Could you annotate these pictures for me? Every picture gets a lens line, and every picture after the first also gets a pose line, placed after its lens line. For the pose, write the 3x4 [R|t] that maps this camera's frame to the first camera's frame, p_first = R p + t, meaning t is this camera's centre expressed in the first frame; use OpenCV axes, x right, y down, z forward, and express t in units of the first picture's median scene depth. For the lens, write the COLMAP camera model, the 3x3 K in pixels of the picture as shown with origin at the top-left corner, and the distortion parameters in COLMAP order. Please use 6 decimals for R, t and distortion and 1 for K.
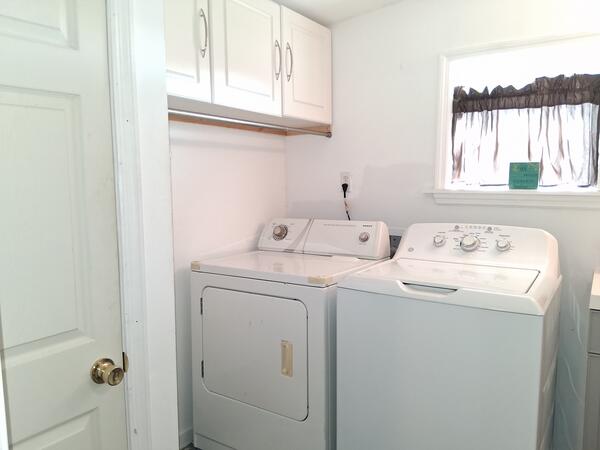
lens RADIAL K [[452.7, 0, 299.4], [0, 452.7, 225.3], [0, 0, 1]] dist [0.069616, -0.115352]
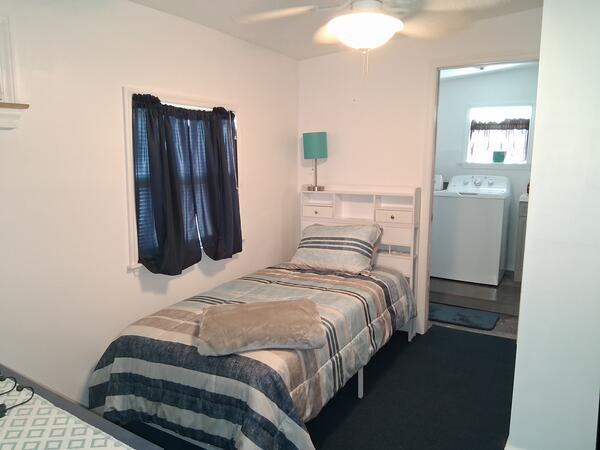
lens RADIAL K [[452.7, 0, 299.8], [0, 452.7, 227.1], [0, 0, 1]] dist [0.069616, -0.115352]
pose [[0.998904, -0.005856, 0.046439, -0.744270], [0.002347, 0.997161, 0.075263, 0.087969], [-0.046748, -0.075071, 0.996082, -1.526729]]
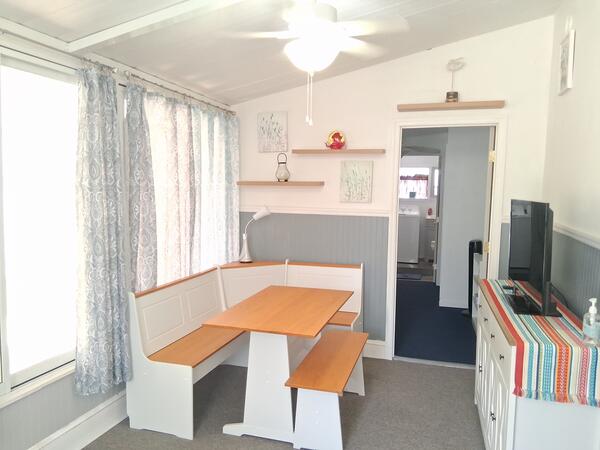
lens RADIAL K [[452.7, 0, 299.1], [0, 452.7, 226.5], [0, 0, 1]] dist [0.069616, -0.115352]
pose [[0.958929, -0.004940, 0.283604, -1.905262], [0.004003, 0.999984, 0.003883, 0.186784], [-0.283619, -0.002588, 0.958934, -3.066010]]
